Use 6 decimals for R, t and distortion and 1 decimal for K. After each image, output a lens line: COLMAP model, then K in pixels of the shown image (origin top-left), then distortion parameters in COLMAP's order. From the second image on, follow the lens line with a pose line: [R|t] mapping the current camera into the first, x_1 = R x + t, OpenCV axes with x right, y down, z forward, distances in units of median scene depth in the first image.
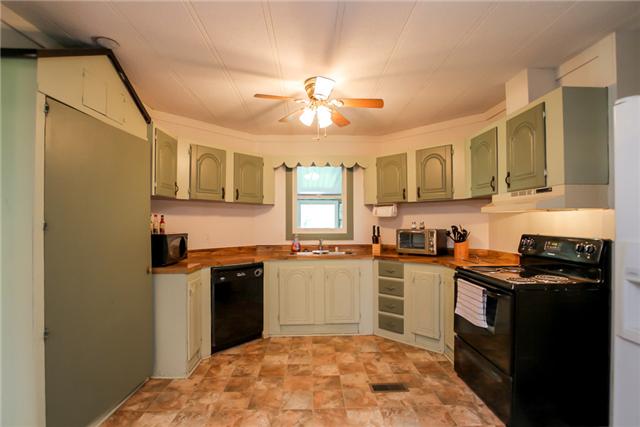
lens RADIAL K [[293.6, 0, 320.4], [0, 293.6, 216.4], [0, 0, 1]] dist [-0.016791, -0.000583]
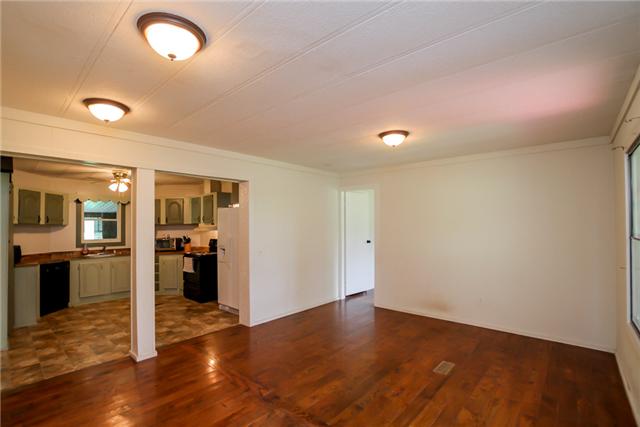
lens RADIAL K [[293.6, 0, 314.1], [0, 293.6, 224.2], [0, 0, 1]] dist [-0.016791, -0.000583]
pose [[0.684811, 0.004648, 0.728706, -0.440544], [-0.003517, 0.999989, -0.003073, -0.050360], [-0.728712, -0.000459, 0.684820, -1.126435]]
